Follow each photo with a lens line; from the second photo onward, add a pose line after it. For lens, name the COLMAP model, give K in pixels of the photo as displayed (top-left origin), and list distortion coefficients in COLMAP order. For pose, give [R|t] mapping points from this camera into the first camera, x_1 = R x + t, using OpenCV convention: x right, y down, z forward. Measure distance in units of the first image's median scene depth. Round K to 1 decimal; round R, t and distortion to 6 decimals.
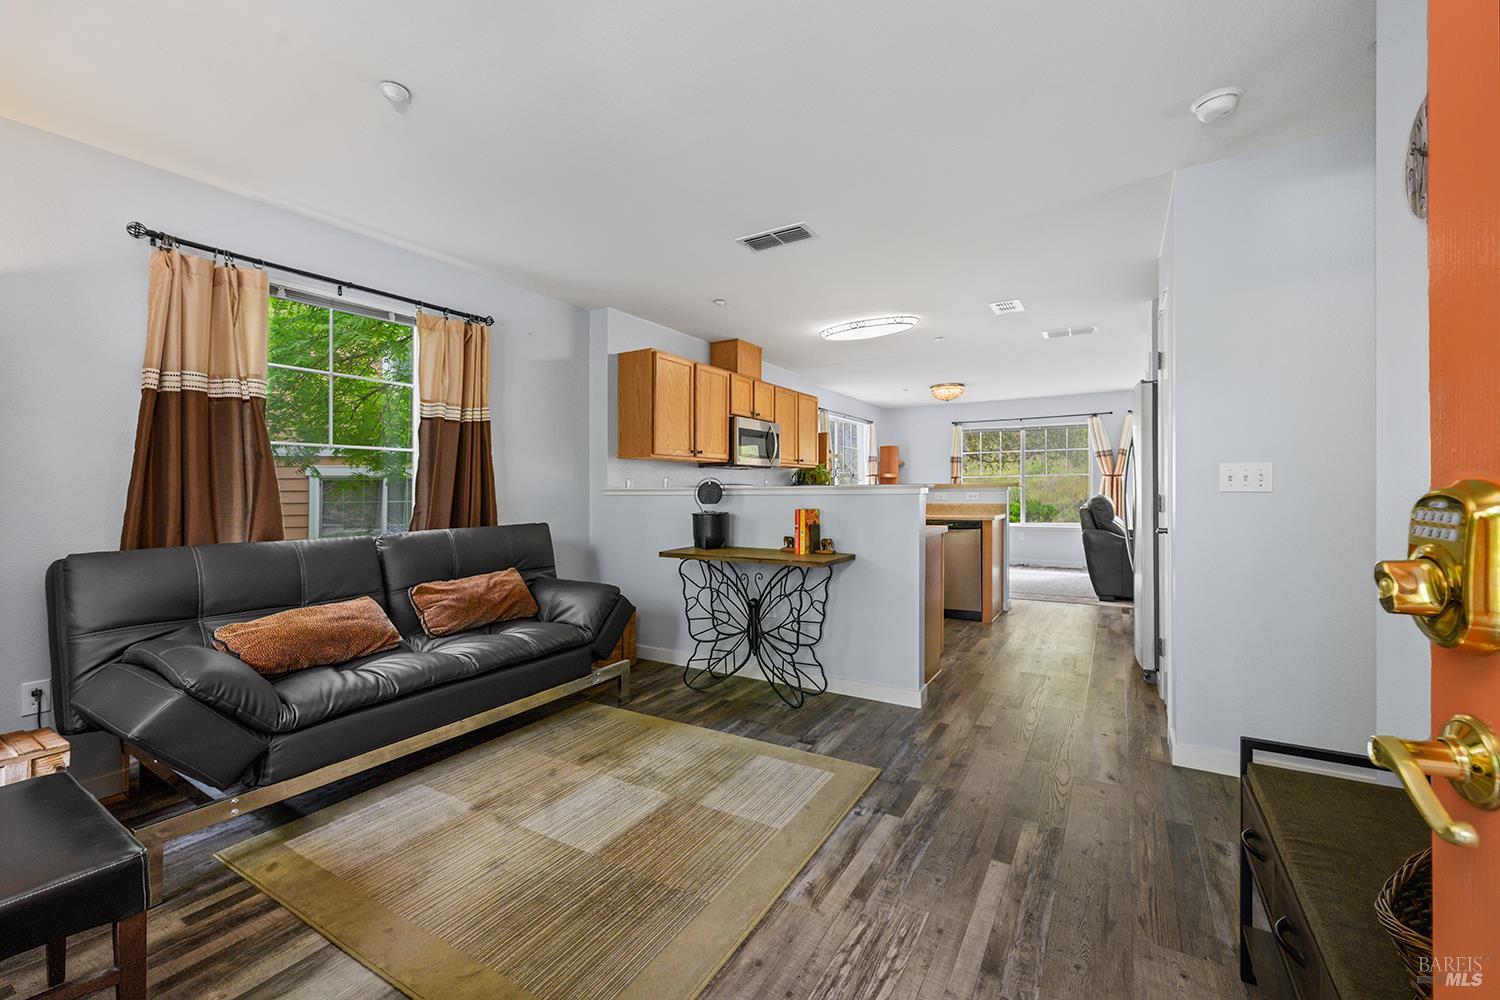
lens RADIAL K [[604.2, 0, 748.3], [0, 604.2, 500.7], [0, 0, 1]] dist [-0.001031, -0.001091]
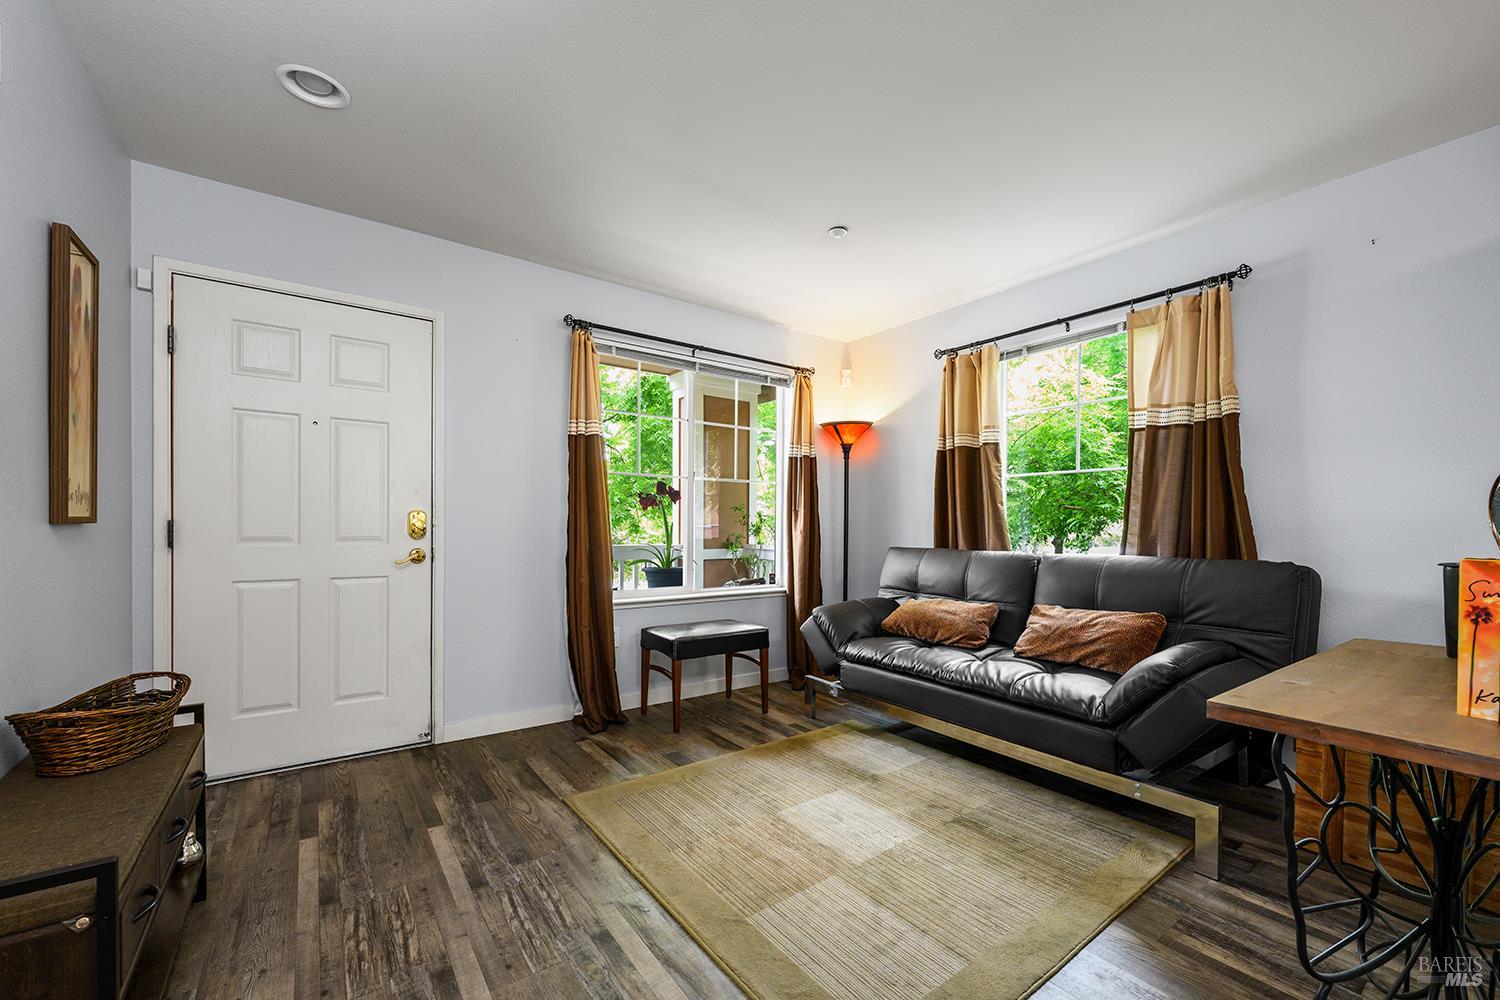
lens RADIAL K [[604.2, 0, 745.8], [0, 604.2, 531.5], [0, 0, 1]] dist [-0.001031, -0.001091]
pose [[-0.385456, 0.016504, -0.922579, 0.505728], [-0.017032, 0.999542, 0.024997, -0.000050], [0.922569, 0.025348, -0.384998, 0.824577]]
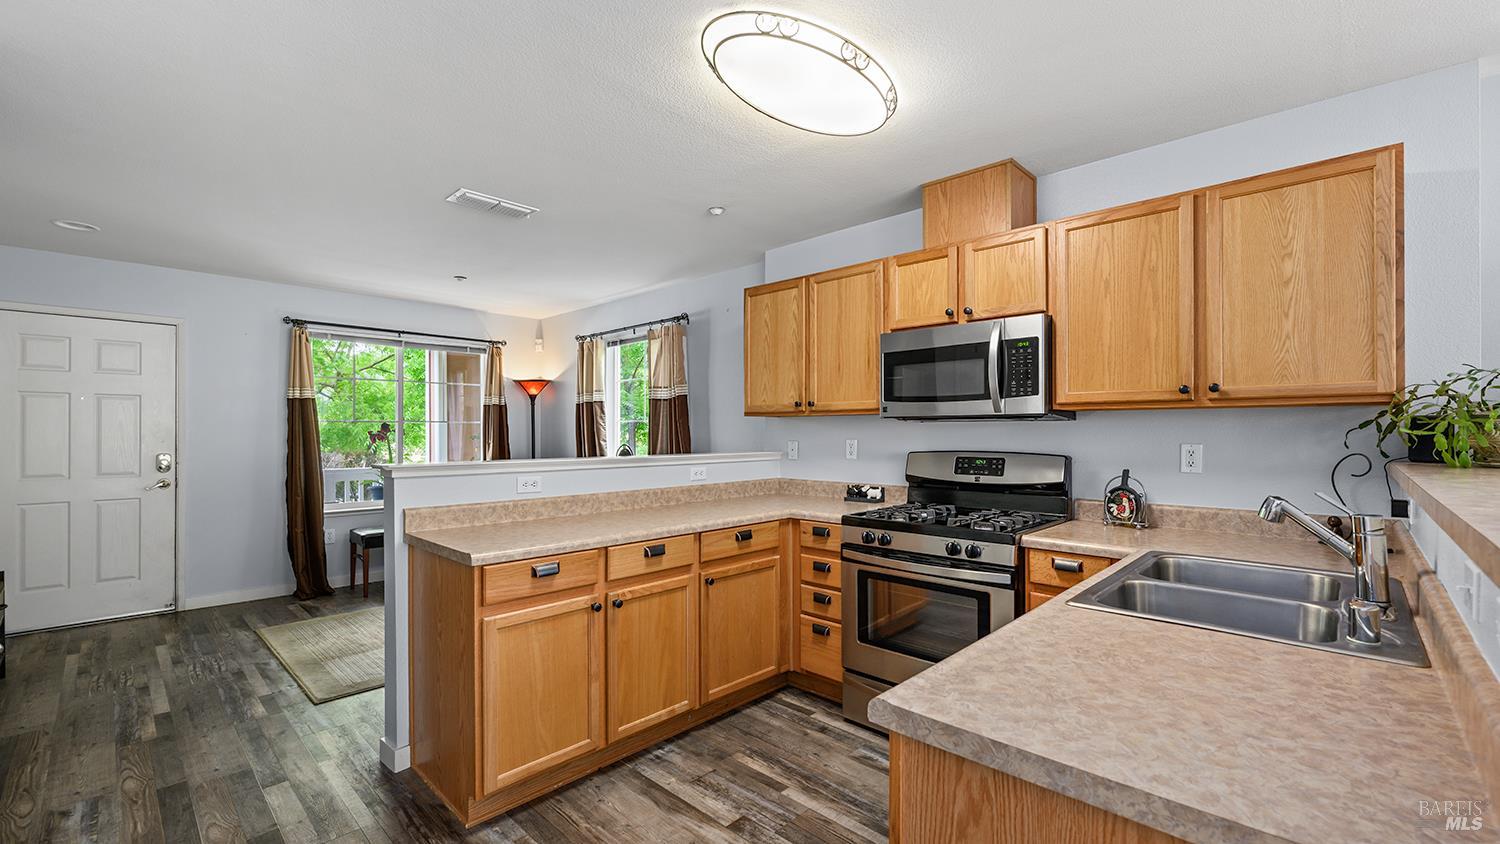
lens RADIAL K [[631.0, 0, 751.6], [0, 631.0, 431.8], [0, 0, 1]] dist [-0.000340, 0.000117]
pose [[-0.220985, 0.009742, -0.975229, 0.937745], [-0.012280, 0.999843, 0.012771, -0.082014], [0.975200, 0.014798, -0.220831, 1.602559]]
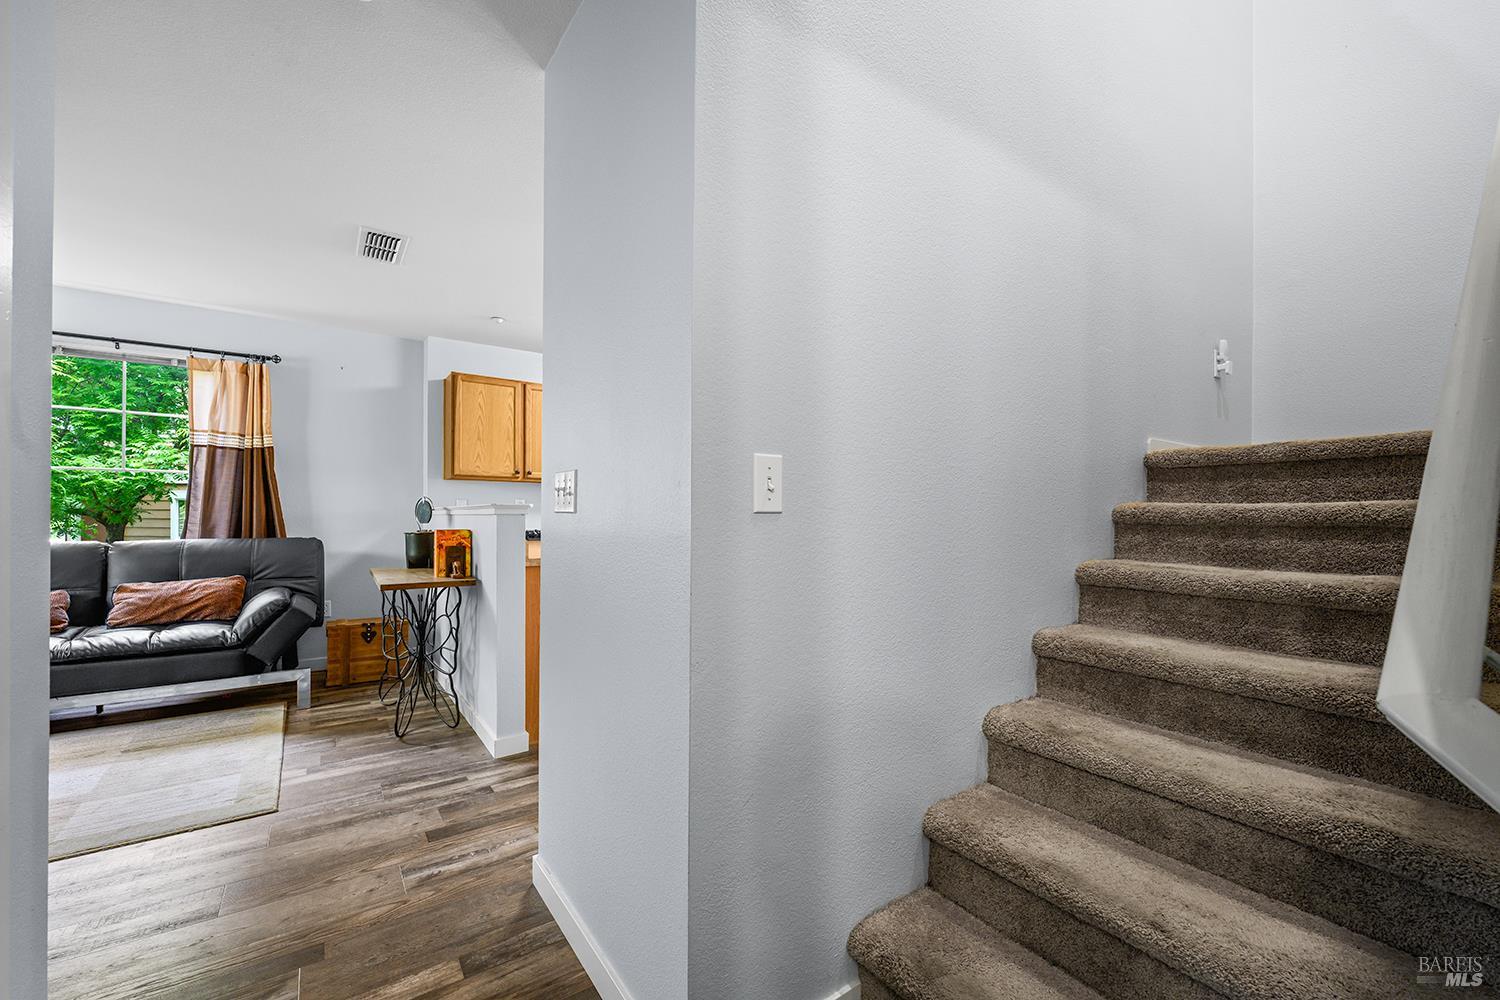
lens RADIAL K [[604.2, 0, 765.1], [0, 604.2, 521.2], [0, 0, 1]] dist [-0.001031, -0.001091]
pose [[0.926409, 0.017531, -0.376110, 0.961957], [-0.020671, 0.999777, -0.004316, -0.005888], [0.375950, 0.011773, 0.926565, 0.324306]]
